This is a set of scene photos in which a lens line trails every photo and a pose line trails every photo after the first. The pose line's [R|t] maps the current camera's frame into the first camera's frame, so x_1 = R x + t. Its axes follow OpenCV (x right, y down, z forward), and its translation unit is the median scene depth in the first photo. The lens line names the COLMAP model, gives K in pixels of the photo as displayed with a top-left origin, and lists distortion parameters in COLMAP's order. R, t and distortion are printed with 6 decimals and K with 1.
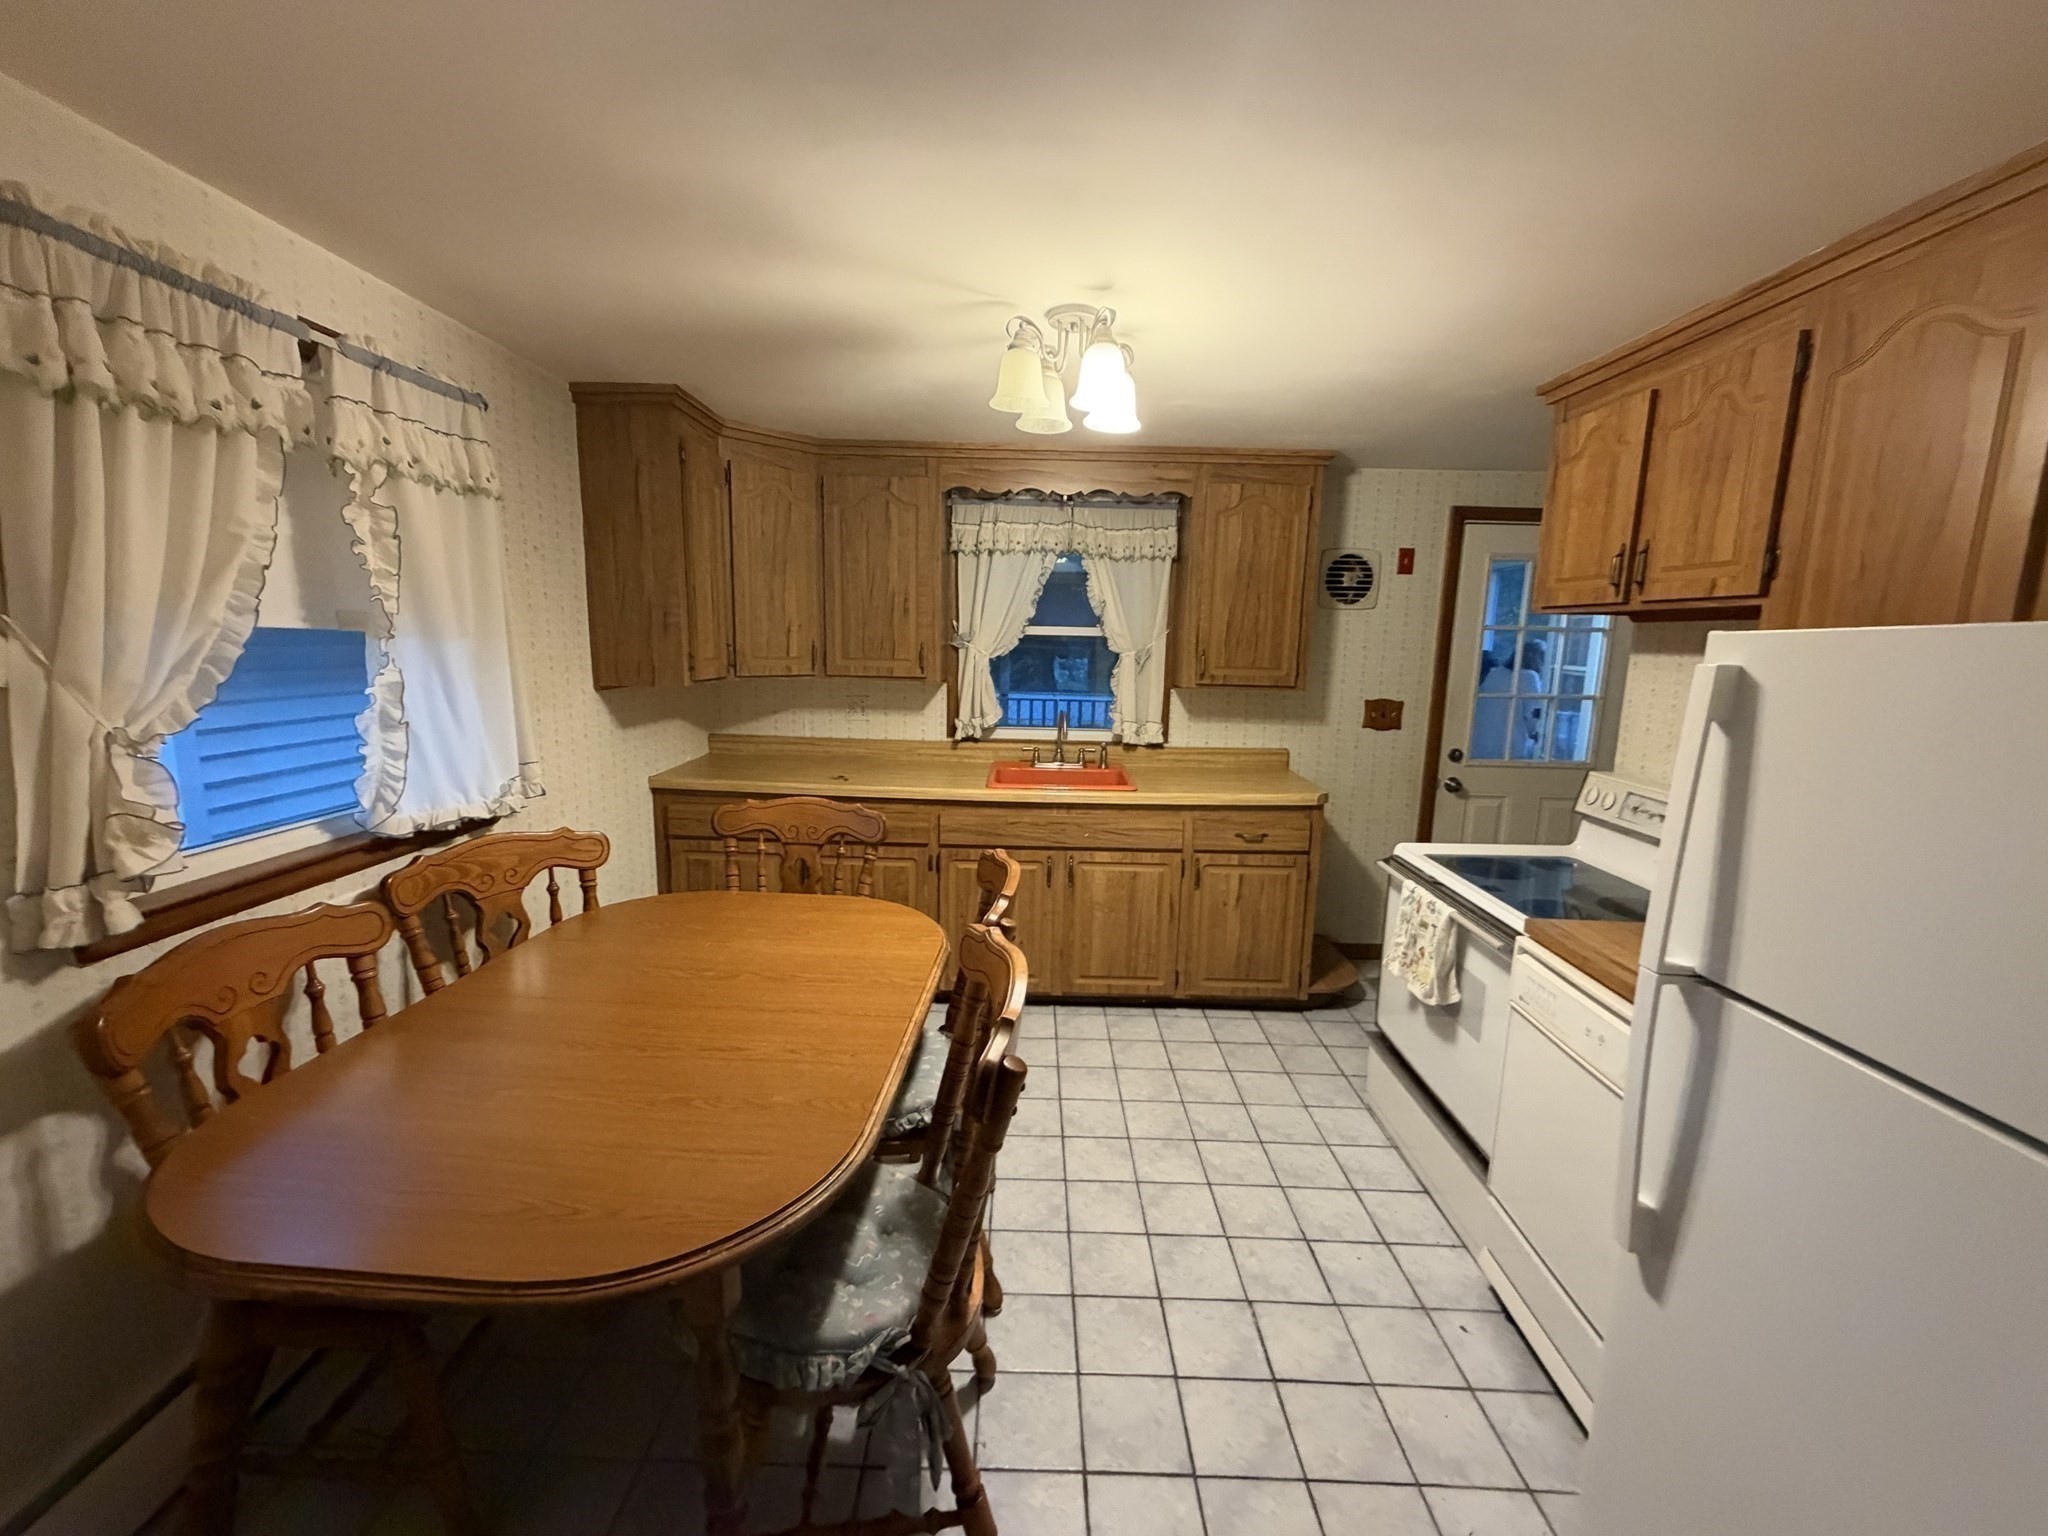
lens RADIAL K [[824.0, 0, 1013.6], [0, 824.0, 766.5], [0, 0, 1]] dist [0.000645, 0.000022]
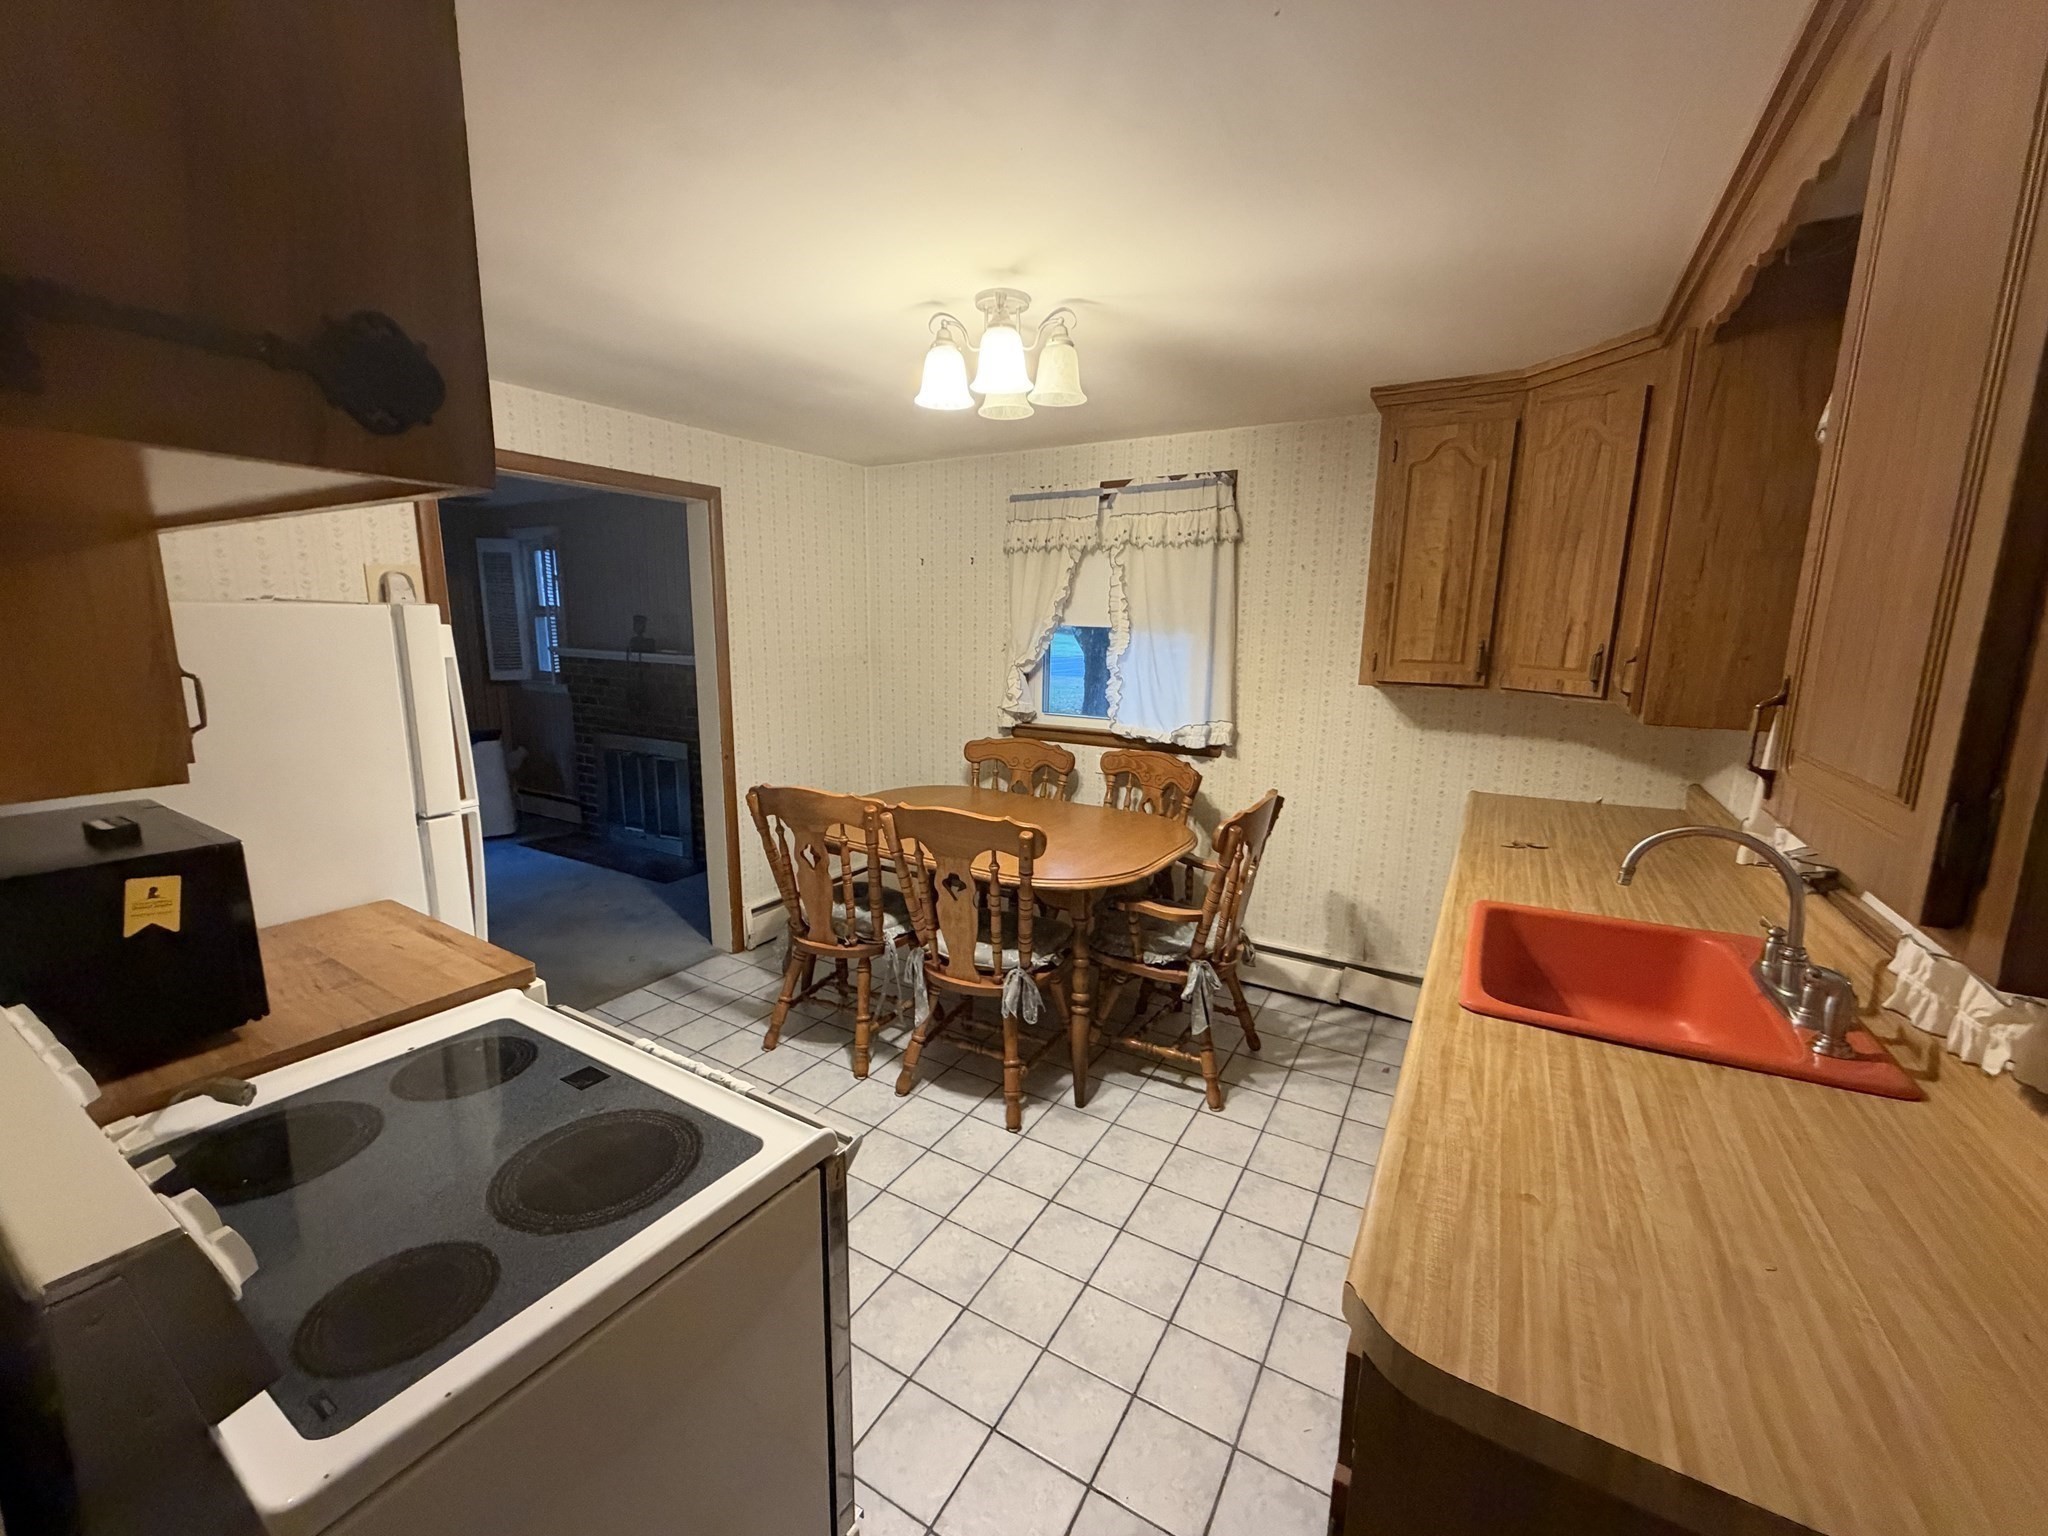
lens RADIAL K [[824.0, 0, 1013.6], [0, 824.0, 766.5], [0, 0, 1]] dist [0.000645, 0.000022]
pose [[-0.490326, 0.127417, -0.862175, 0.596890], [-0.153949, 0.961038, 0.229579, -0.145772], [0.857835, 0.245299, -0.451606, 0.965009]]
